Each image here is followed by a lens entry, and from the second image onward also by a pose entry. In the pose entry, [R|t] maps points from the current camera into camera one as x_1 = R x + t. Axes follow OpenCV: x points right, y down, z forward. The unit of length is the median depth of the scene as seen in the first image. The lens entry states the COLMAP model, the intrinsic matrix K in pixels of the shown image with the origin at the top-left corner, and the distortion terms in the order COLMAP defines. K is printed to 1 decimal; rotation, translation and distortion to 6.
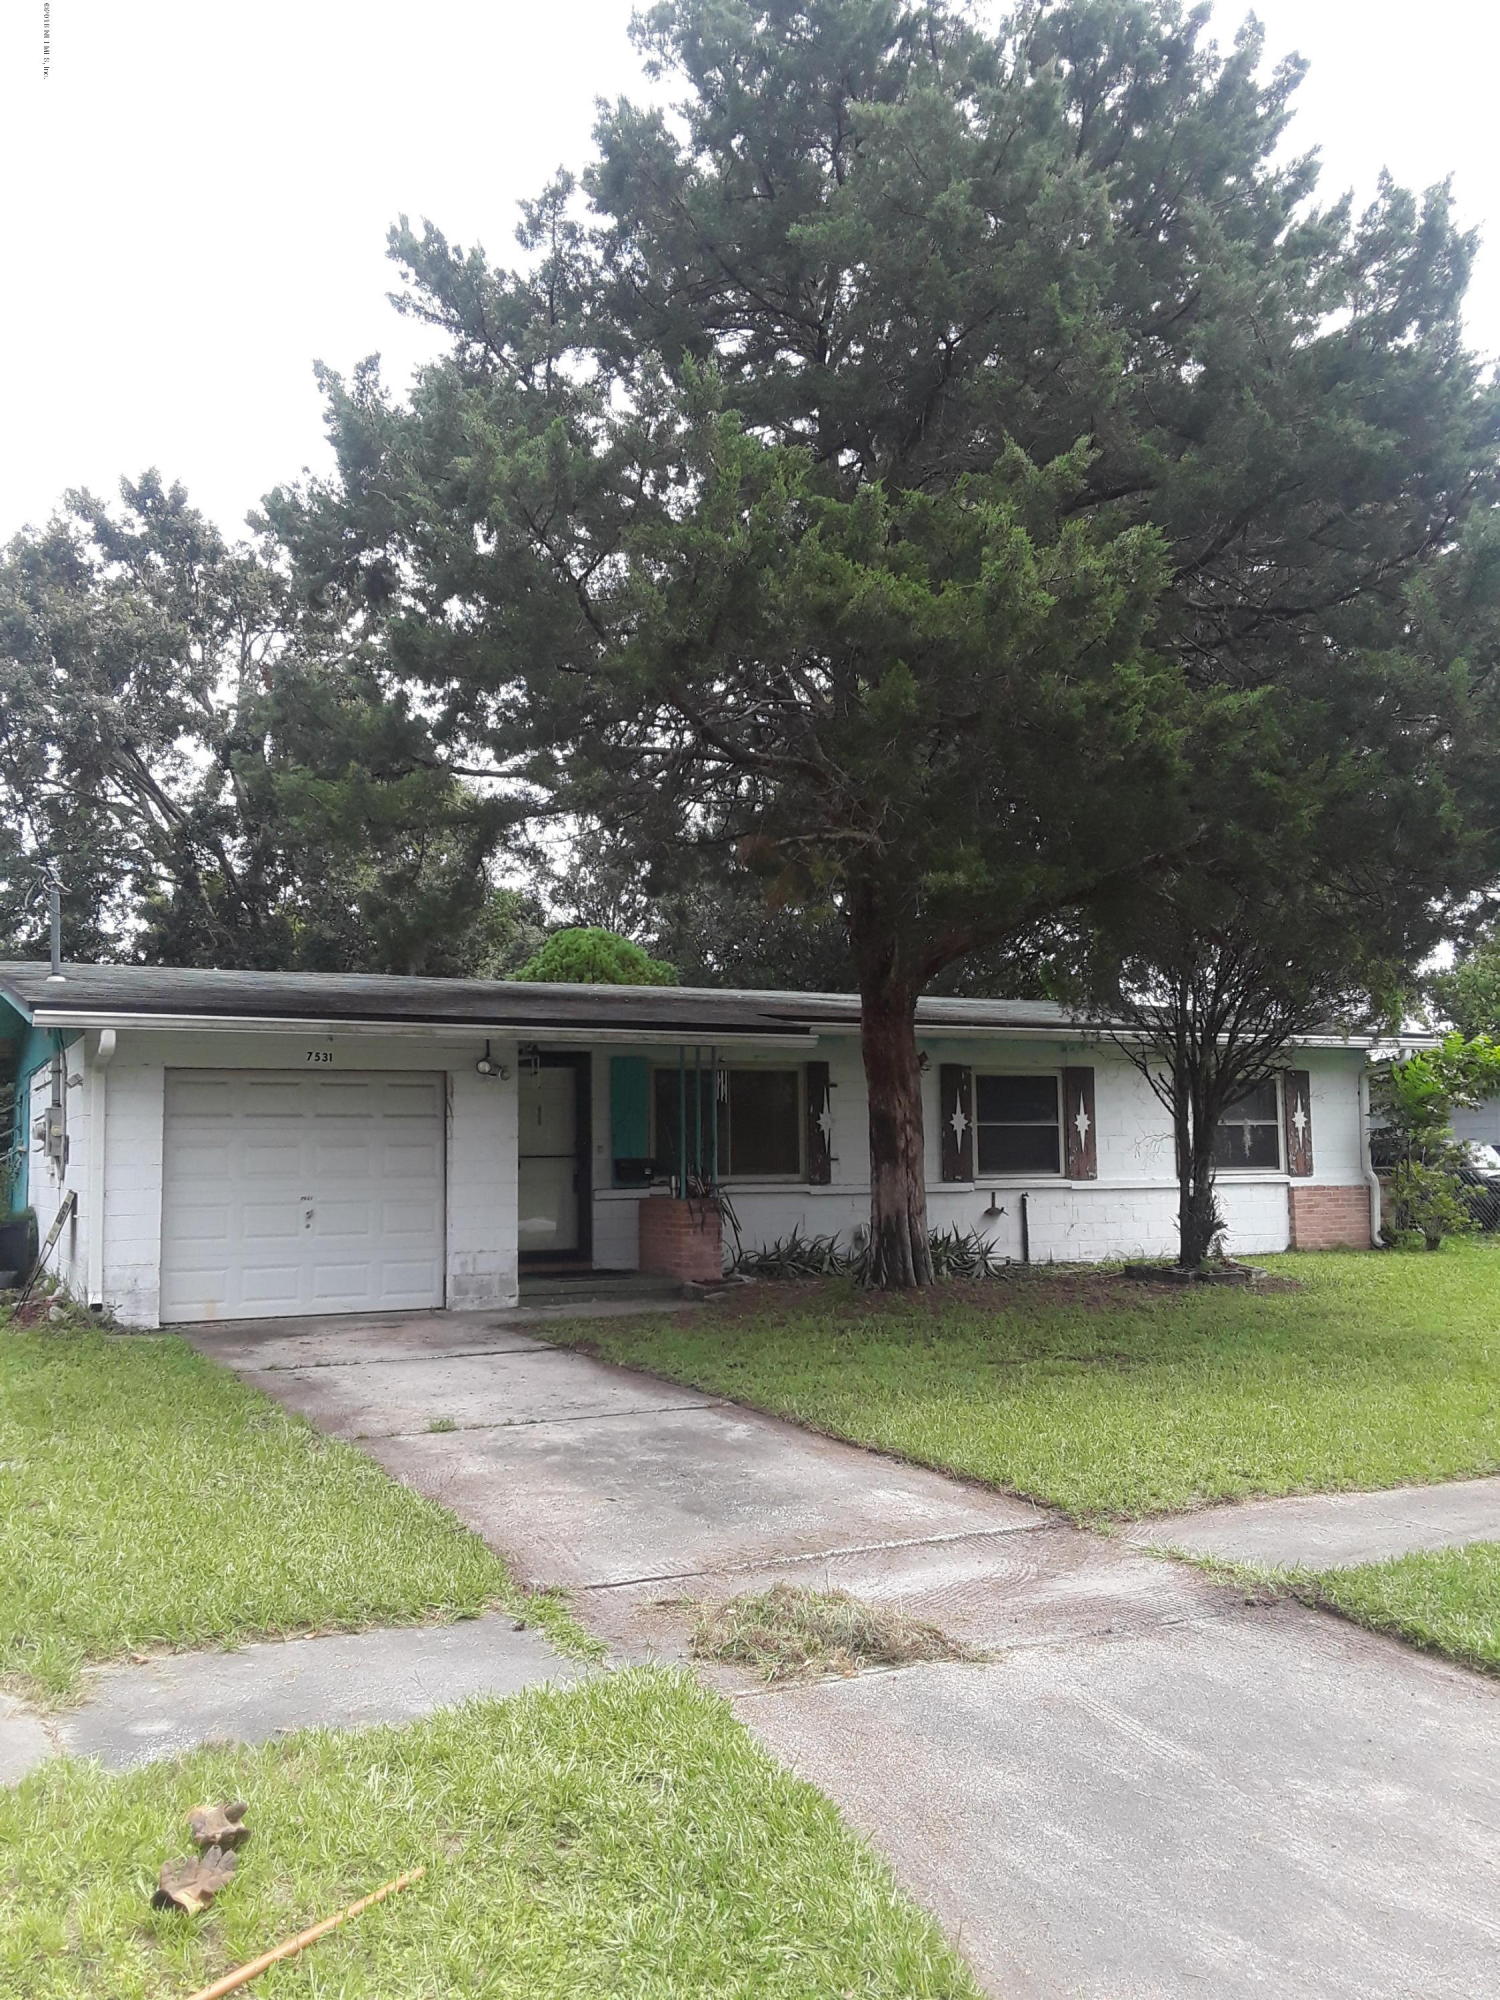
lens RADIAL K [[1628.8, 0, 750.6], [0, 1628.8, 1009.5], [0, 0, 1]] dist [0.086888, -0.144126]
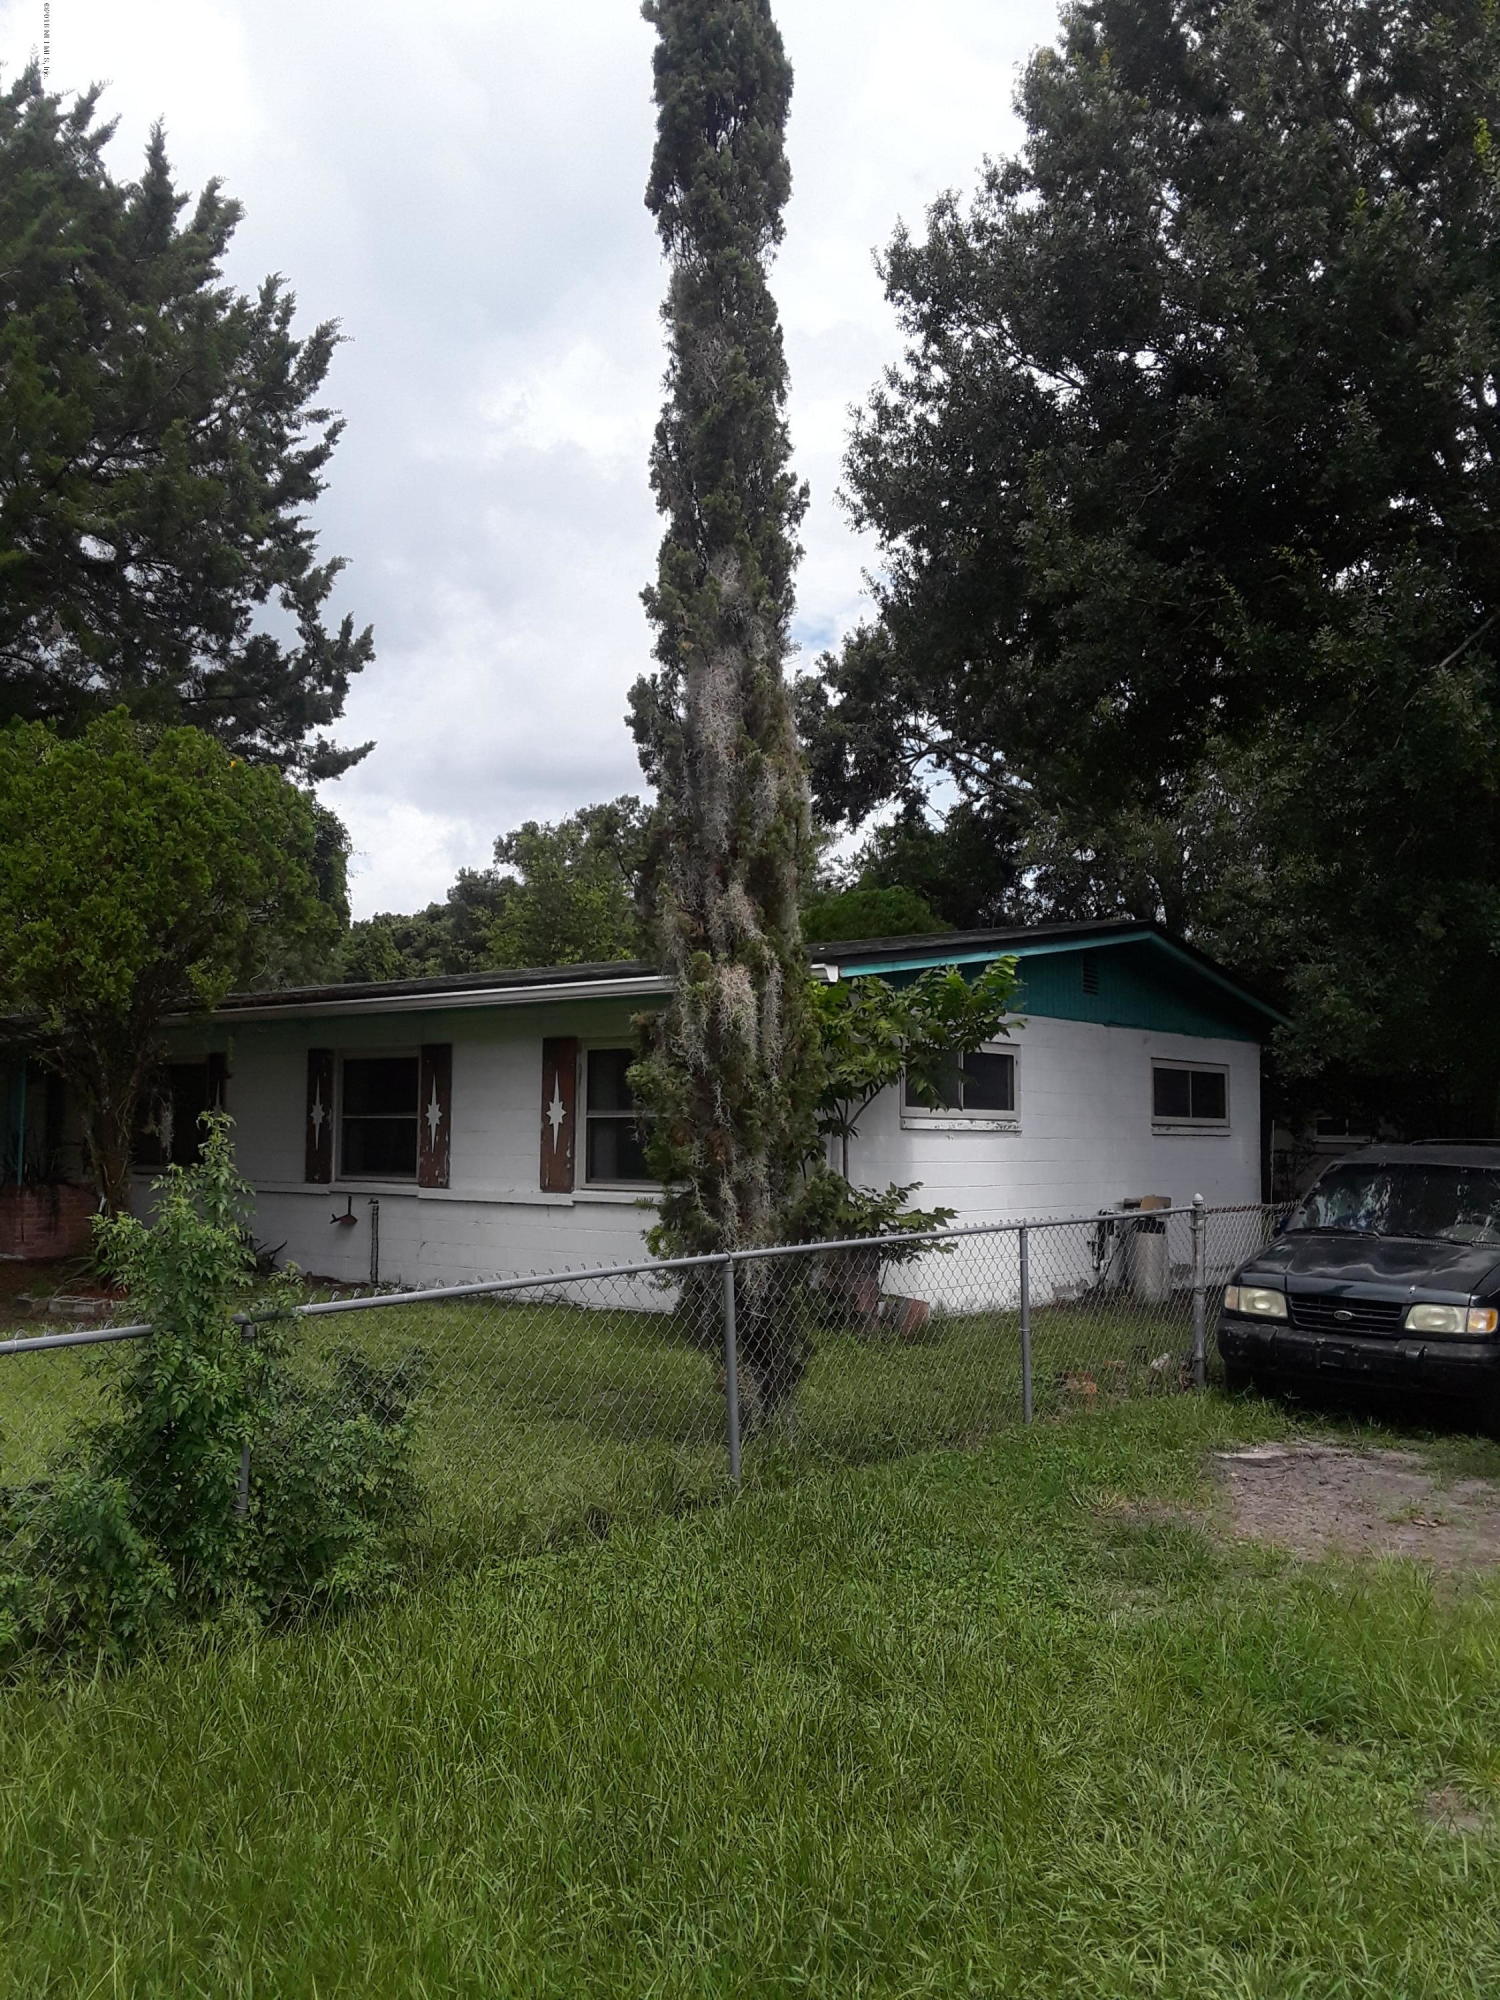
lens RADIAL K [[1651.0, 0, 750.0], [0, 1651.0, 1000.0], [0, 0, 1]] dist [0.049906, 0.000370]
pose [[0.409412, -0.058076, -0.910499, 1.061999], [0.070390, 0.997008, -0.031943, 0.053949], [0.909630, -0.051012, 0.412275, 0.871642]]
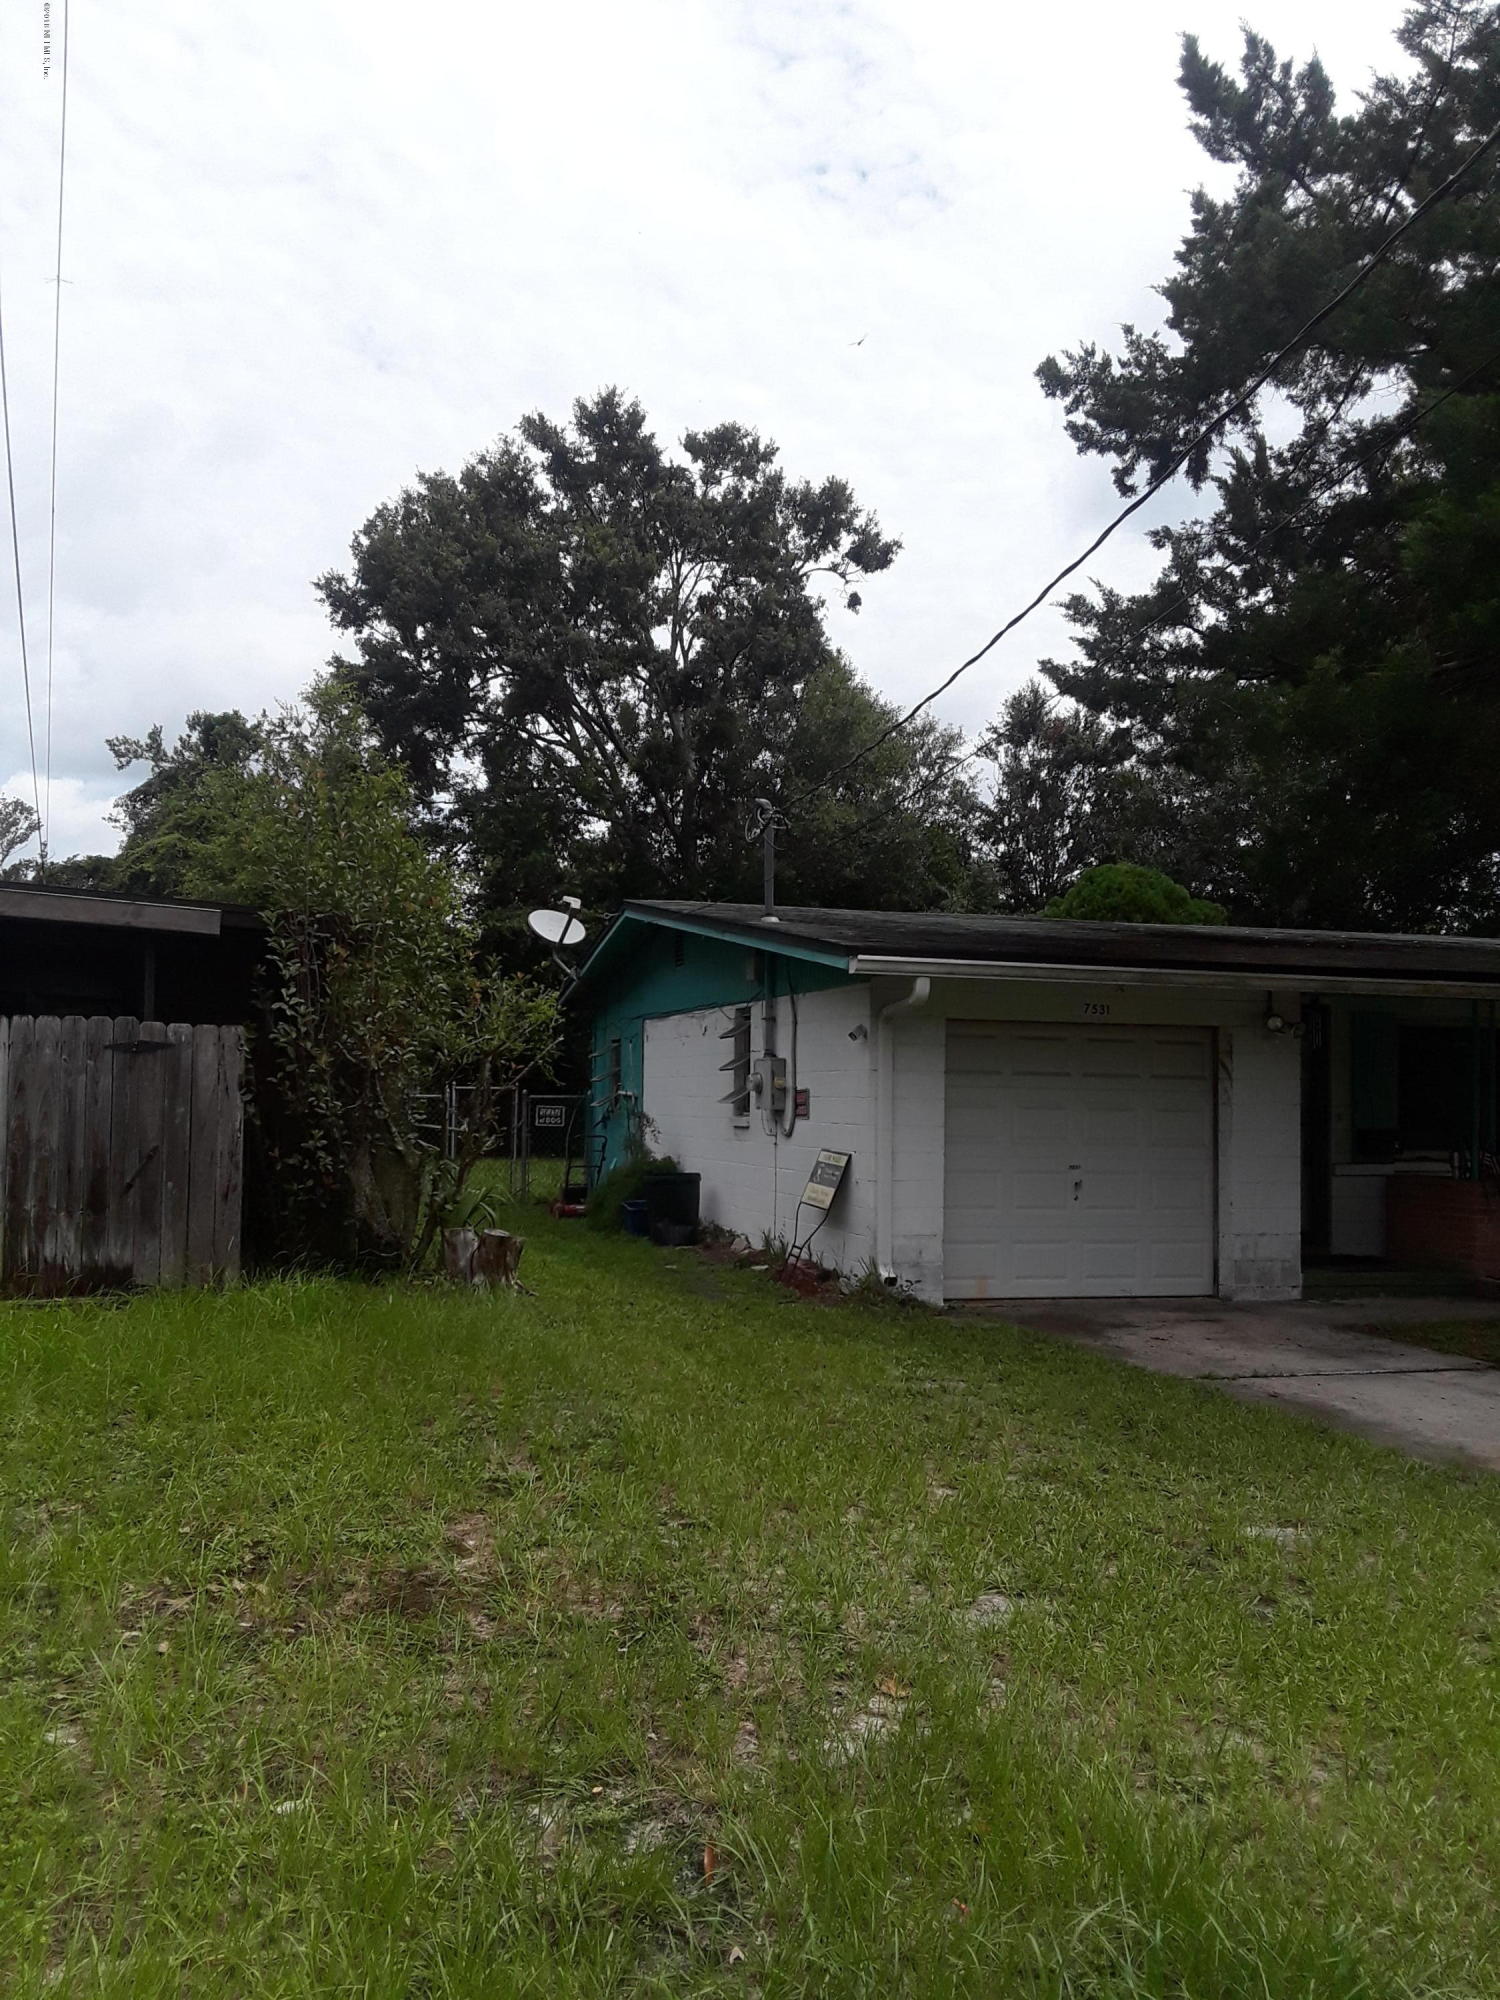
lens RADIAL K [[1612.0, 0, 748.6], [0, 1612.0, 1018.6], [0, 0, 1]] dist [0.187093, -0.348750]
pose [[0.986739, 0.016929, -0.161428, -0.242568], [-0.009918, 0.998976, 0.044135, -0.002252], [0.162010, -0.041949, 0.985897, 0.080741]]
